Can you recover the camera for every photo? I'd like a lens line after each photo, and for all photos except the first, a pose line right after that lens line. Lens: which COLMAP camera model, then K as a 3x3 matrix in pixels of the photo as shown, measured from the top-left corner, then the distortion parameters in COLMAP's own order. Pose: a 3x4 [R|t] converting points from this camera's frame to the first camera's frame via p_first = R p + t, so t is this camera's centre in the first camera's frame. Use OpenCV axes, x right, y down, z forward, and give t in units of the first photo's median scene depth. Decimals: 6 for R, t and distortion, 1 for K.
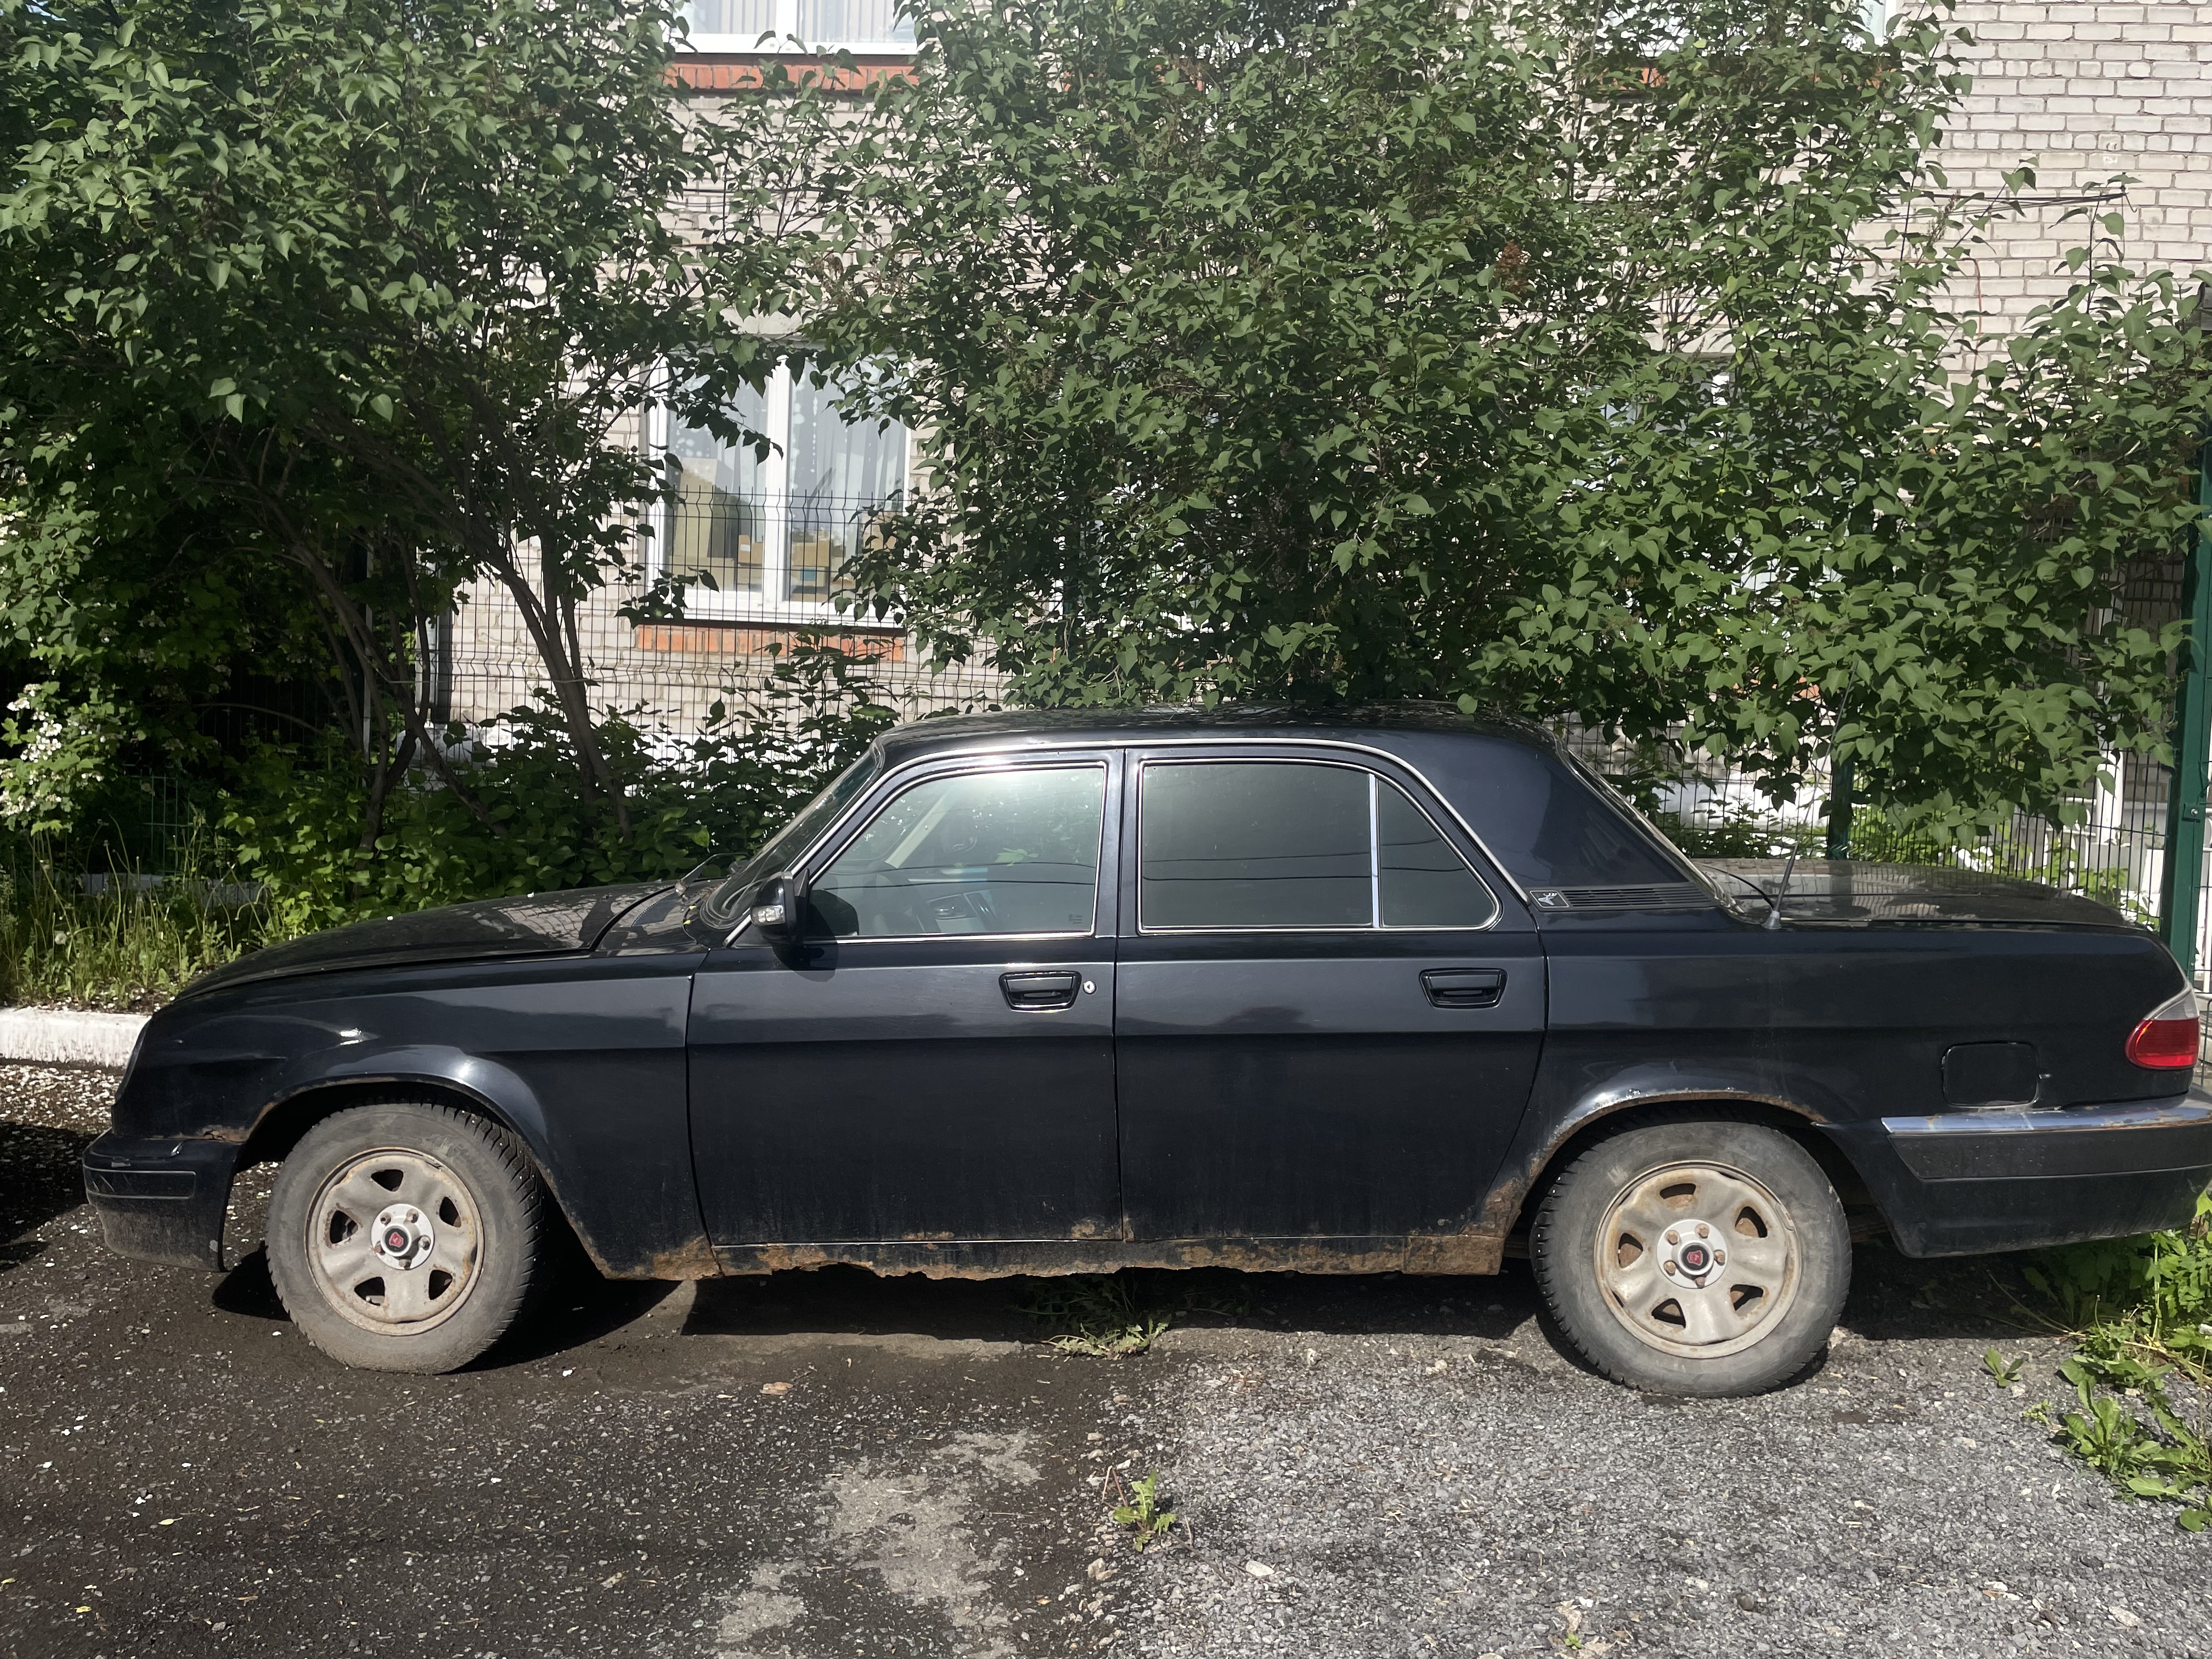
lens RADIAL K [[1673.2, 0, 1106.0], [0, 1673.2, 829.5], [0, 0, 1]] dist [0.075400, -0.107392]
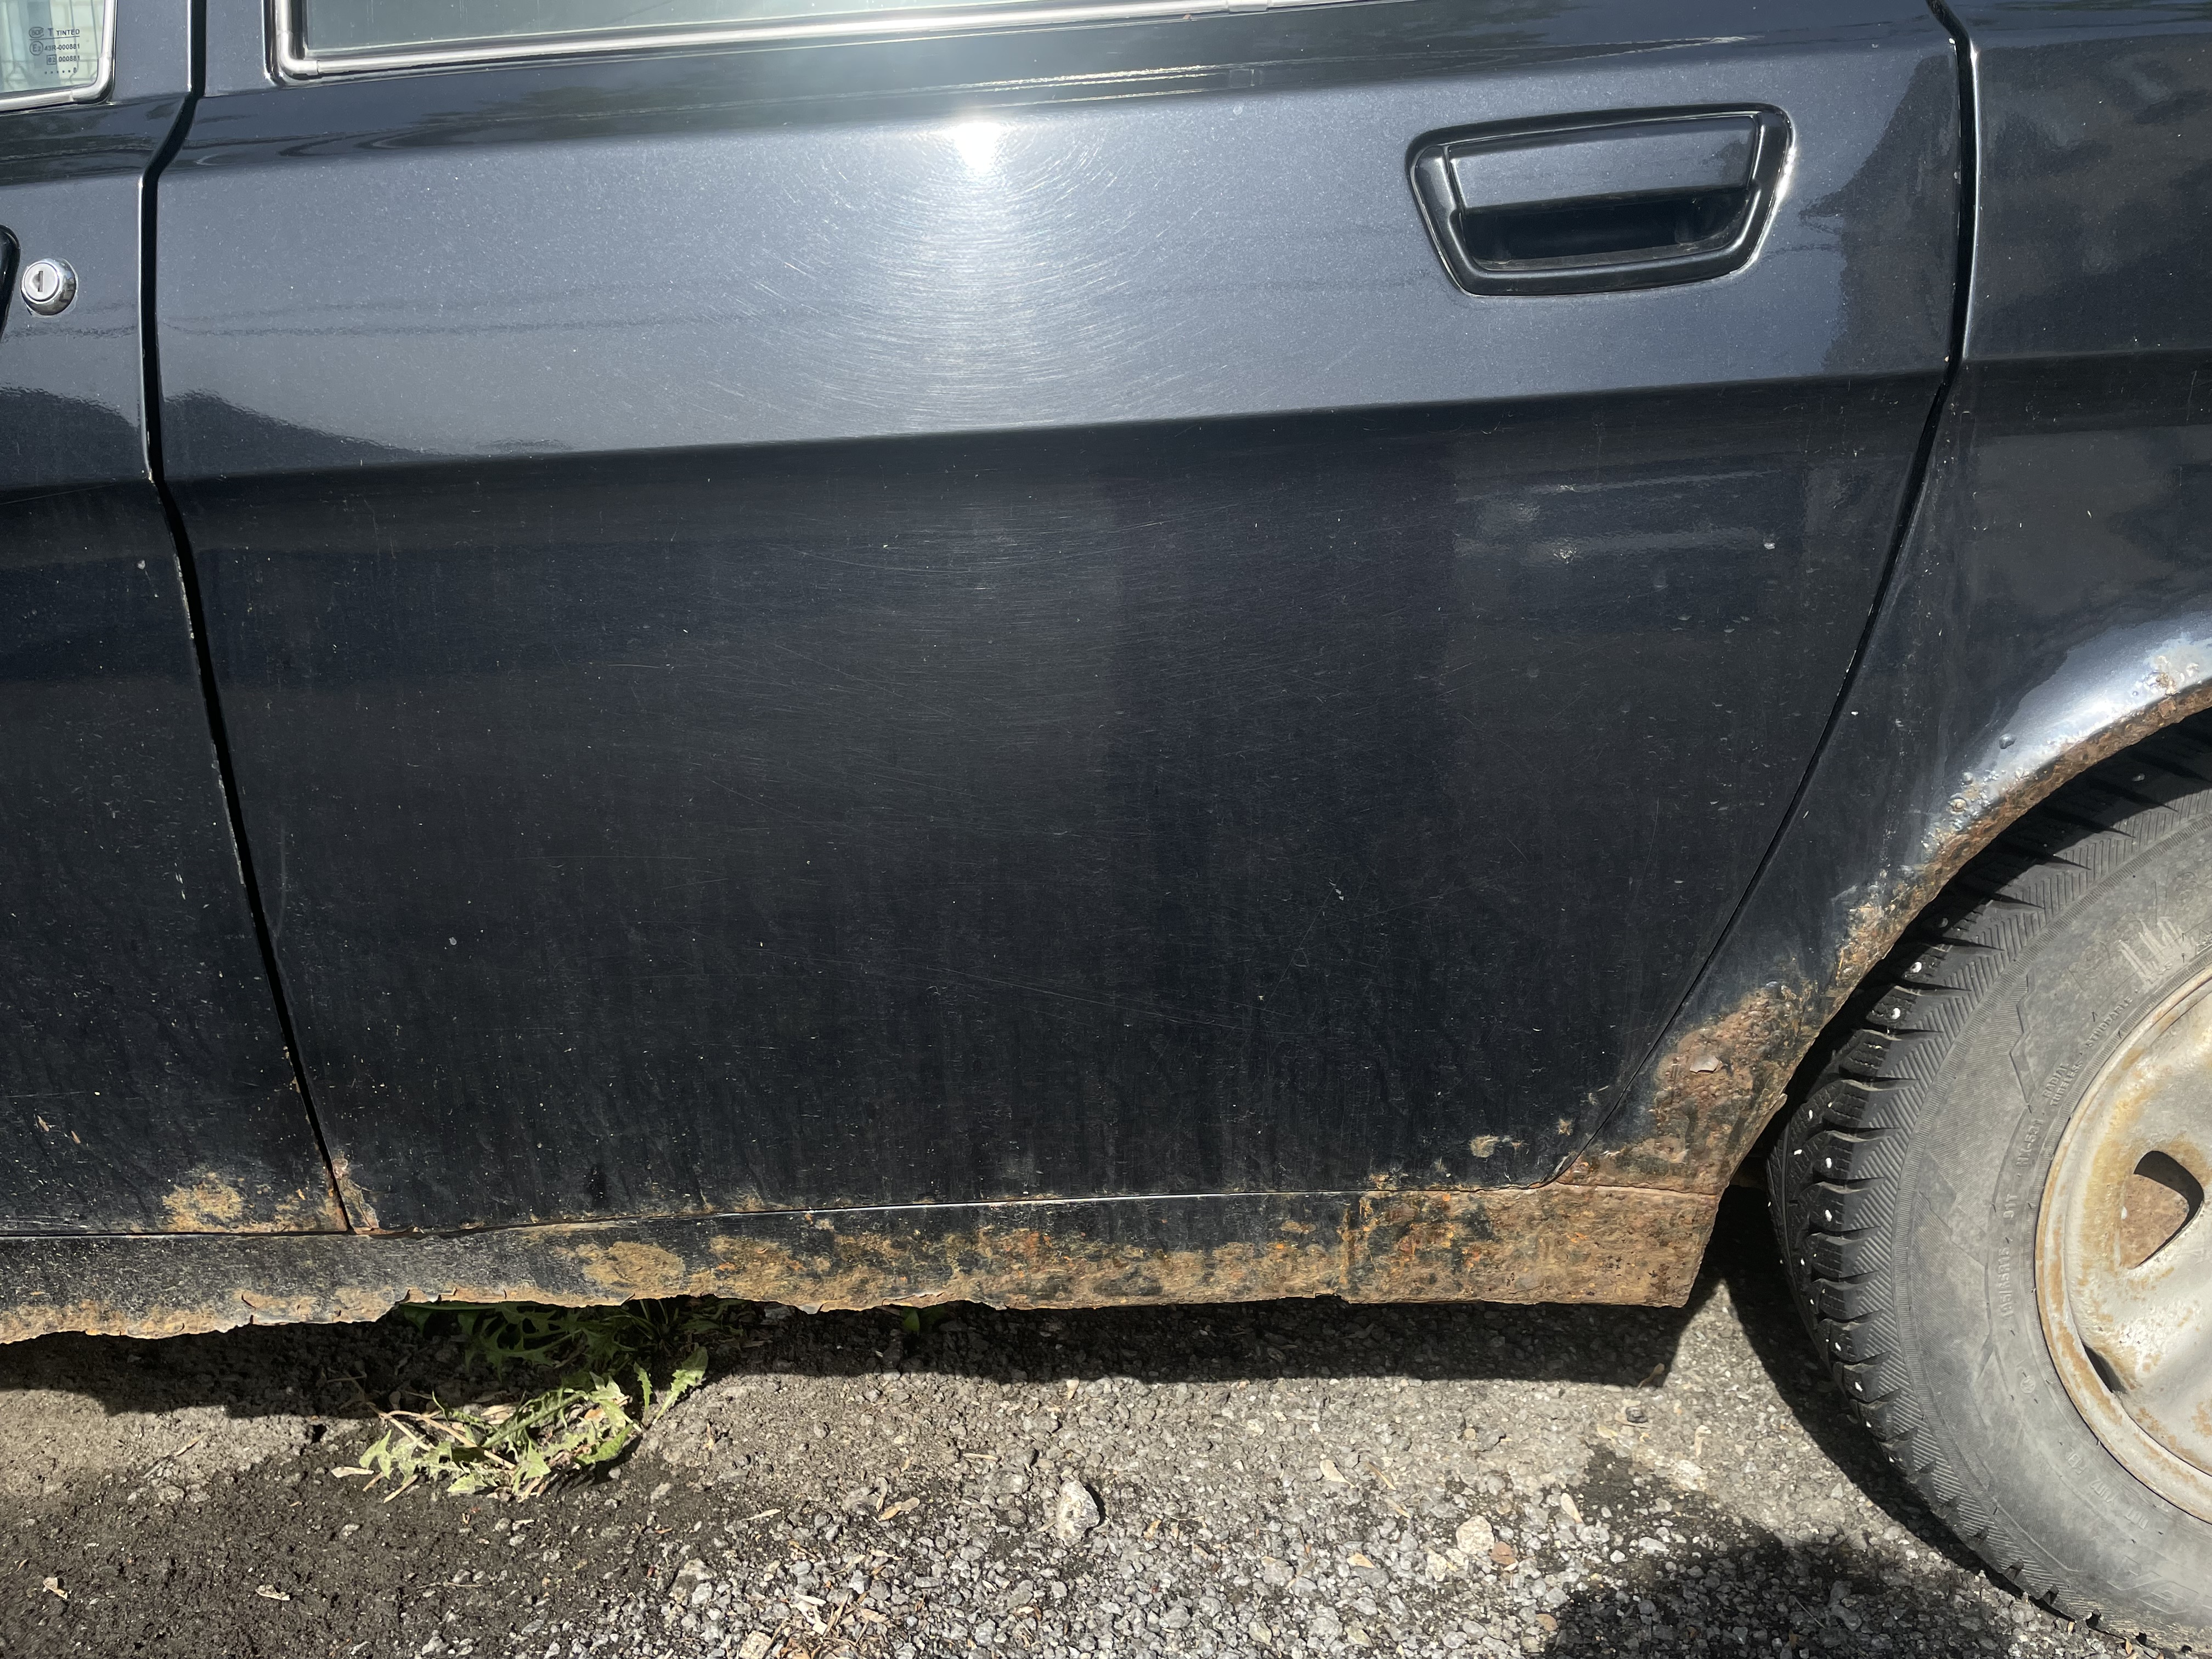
lens RADIAL K [[1673.2, 0, 1106.0], [0, 1673.2, 829.5], [0, 0, 1]] dist [0.075400, -0.107392]
pose [[0.999395, -0.033597, -0.008981, 0.139642], [0.034676, 0.982346, 0.183830, 0.129299], [0.002646, -0.184030, 0.982917, 0.727737]]
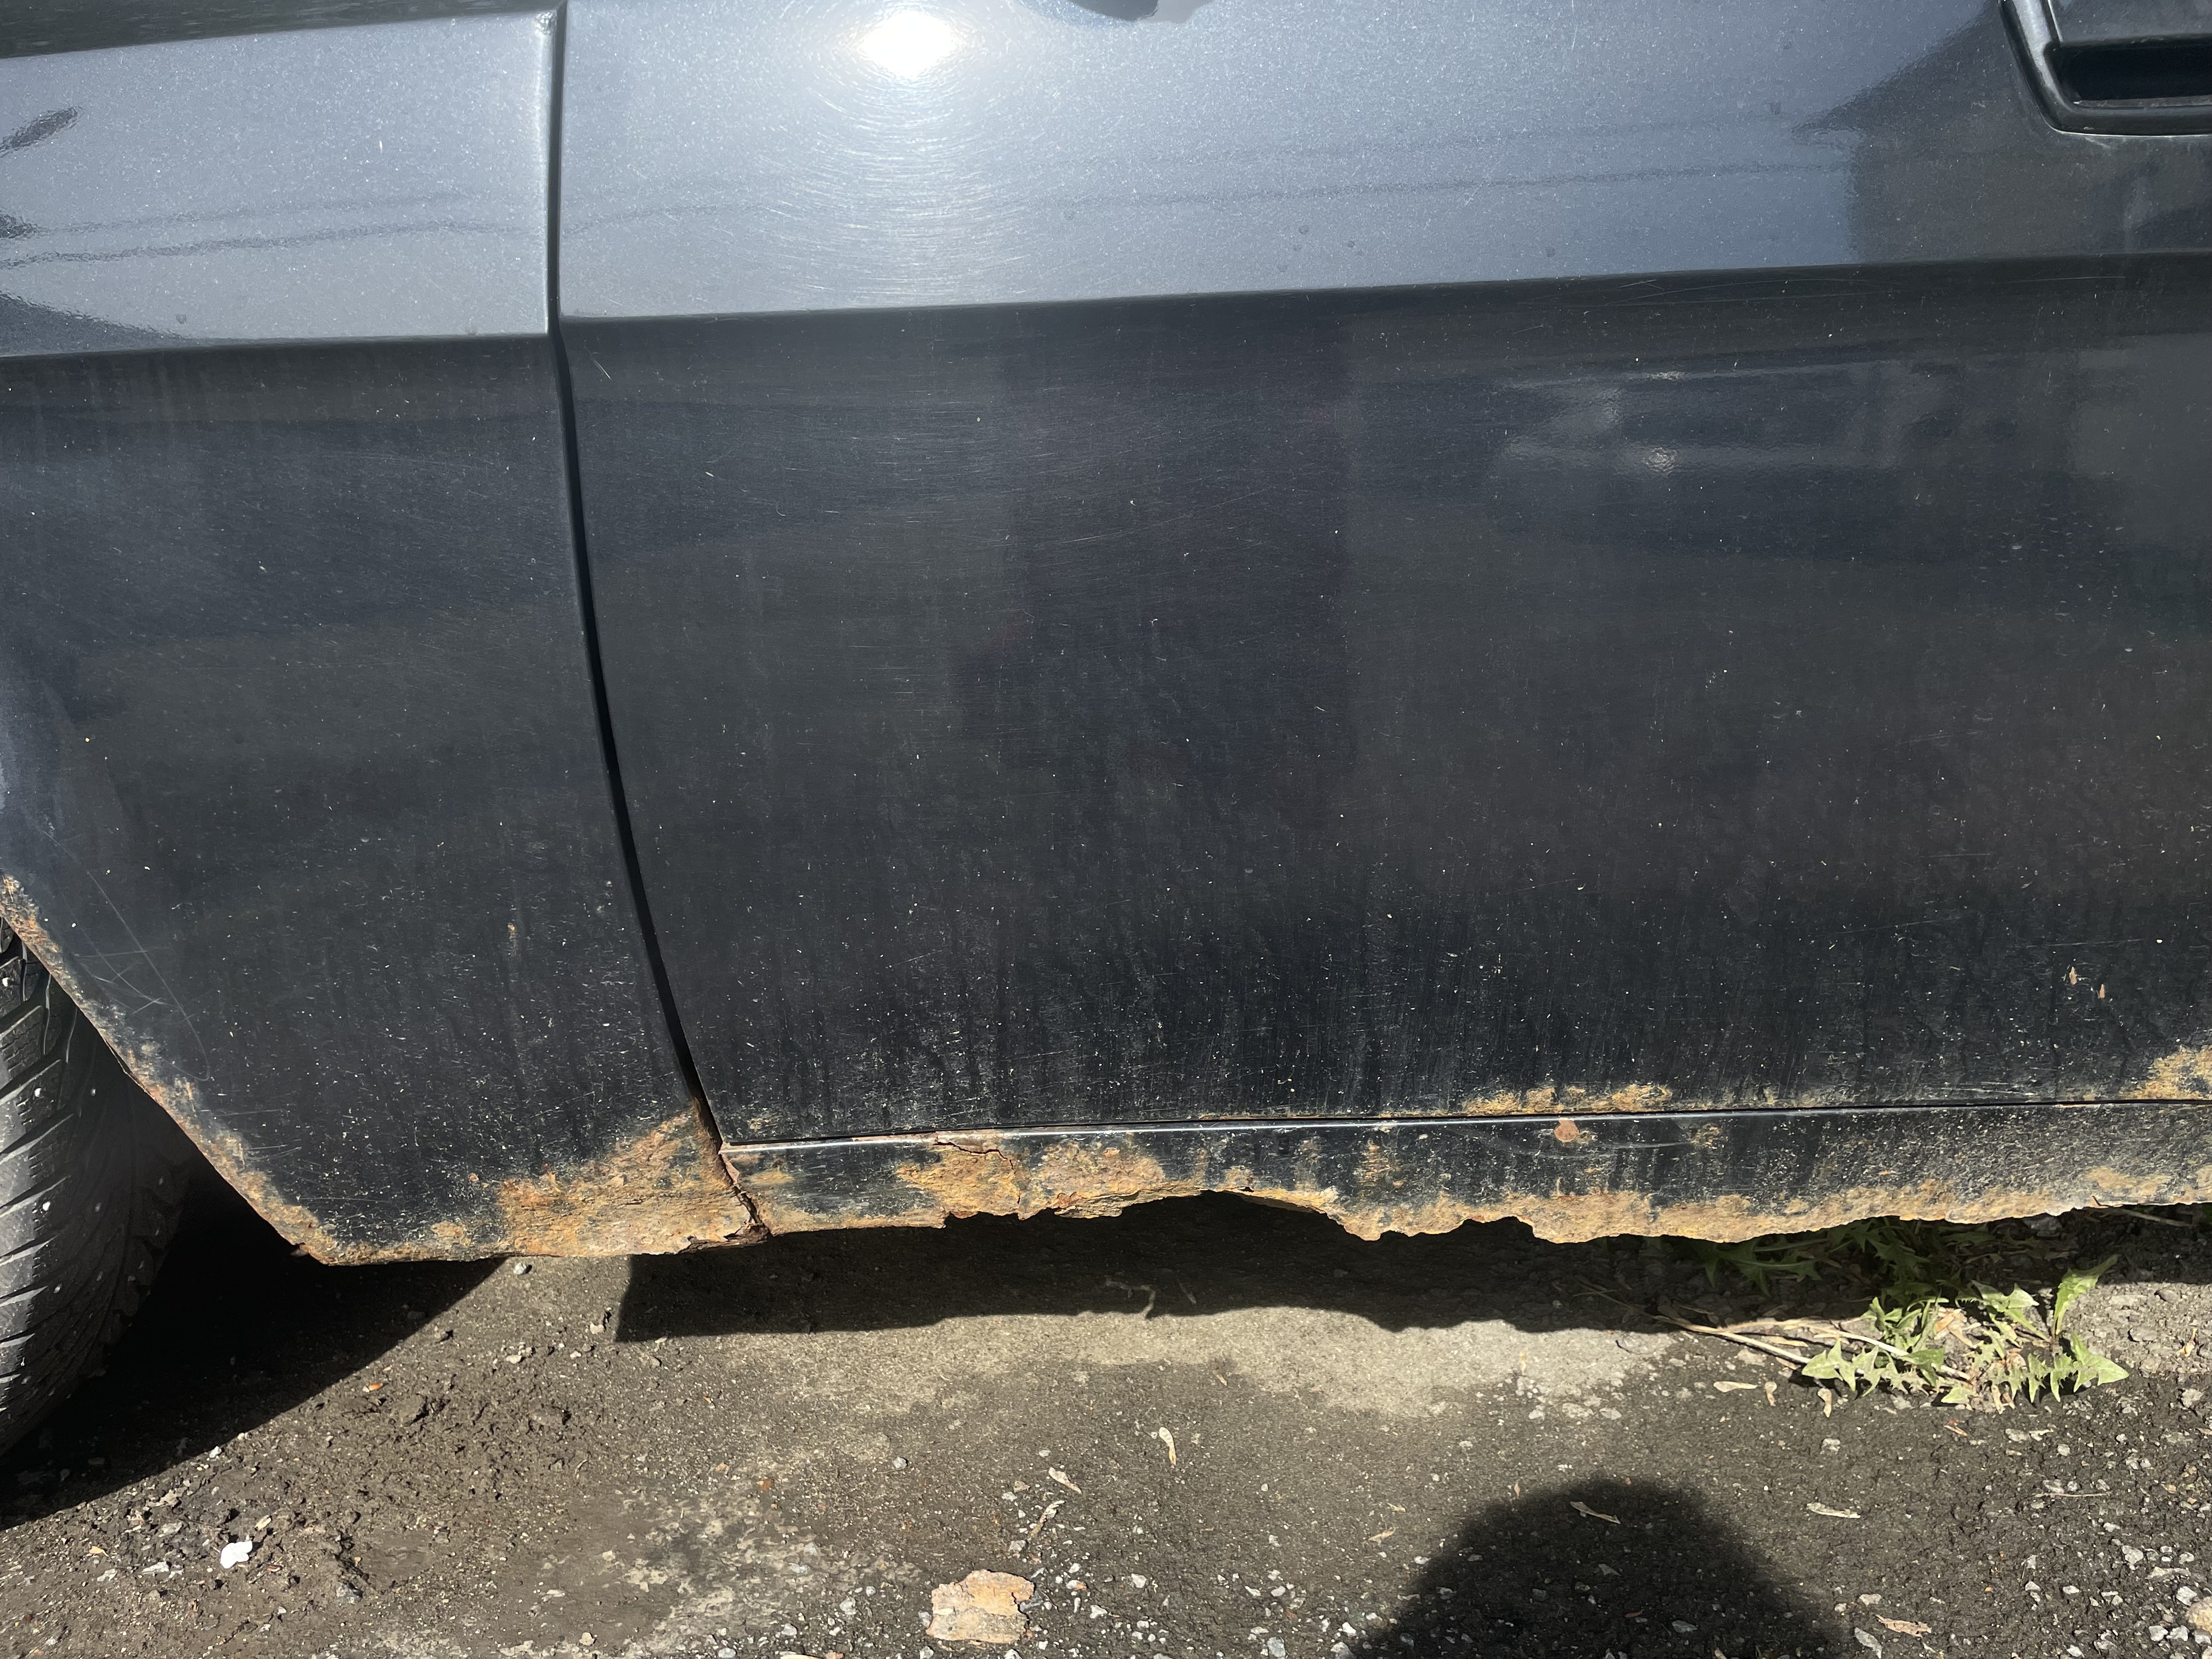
lens RADIAL K [[1673.2, 0, 1106.0], [0, 1673.2, 829.5], [0, 0, 1]] dist [0.075400, -0.107392]
pose [[0.997912, -0.023457, 0.060186, -0.191513], [0.010995, 0.979822, 0.199569, 0.149156], [-0.063653, -0.198491, 0.978034, 0.760491]]
